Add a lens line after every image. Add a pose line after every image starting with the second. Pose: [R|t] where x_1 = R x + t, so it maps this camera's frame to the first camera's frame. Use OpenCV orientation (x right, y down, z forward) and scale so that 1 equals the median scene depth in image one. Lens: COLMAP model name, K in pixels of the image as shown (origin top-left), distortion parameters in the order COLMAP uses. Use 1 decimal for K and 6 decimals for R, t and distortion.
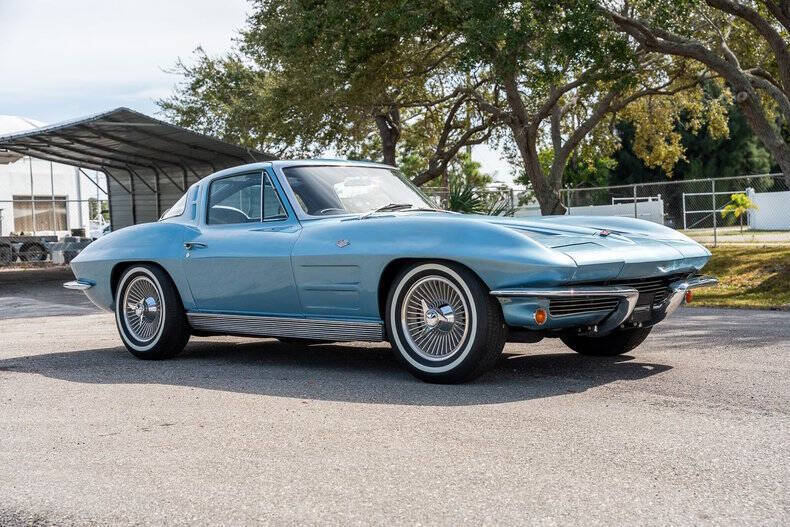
lens RADIAL K [[1105.1, 0, 395.0], [0, 1105.1, 263.5], [0, 0, 1]] dist [0.006901, -0.013972]
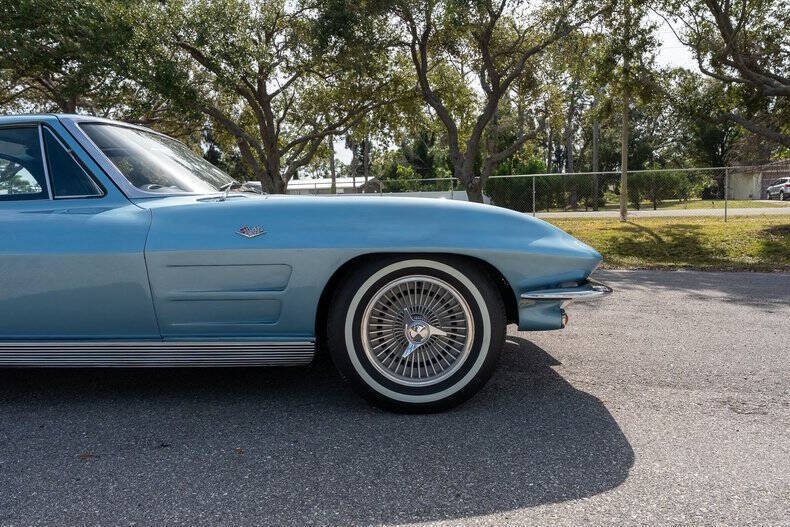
lens RADIAL K [[520.2, 0, 395.0], [0, 520.2, 263.5], [0, 0, 1]] dist [-0.006569, -0.006518]
pose [[0.751700, -0.053040, 0.657369, -0.051549], [0.012050, 0.997699, 0.066721, -0.005098], [-0.659395, -0.042233, 0.750609, 0.185903]]
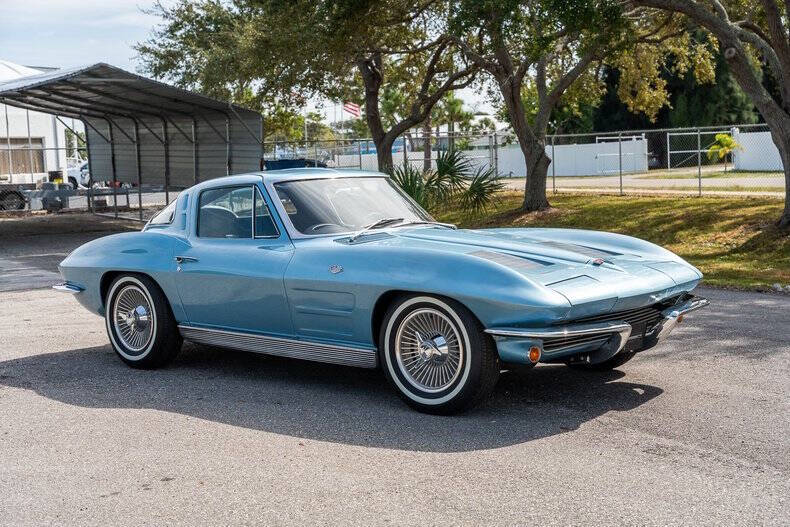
lens RADIAL K [[1113.6, 0, 395.0], [0, 1113.6, 263.5], [0, 0, 1]] dist [0.008810, -0.000084]
pose [[0.999851, -0.002012, 0.017171, -0.003029], [0.000942, 0.998068, 0.062130, -0.023023], [-0.017262, -0.062105, 0.997920, -0.001528]]
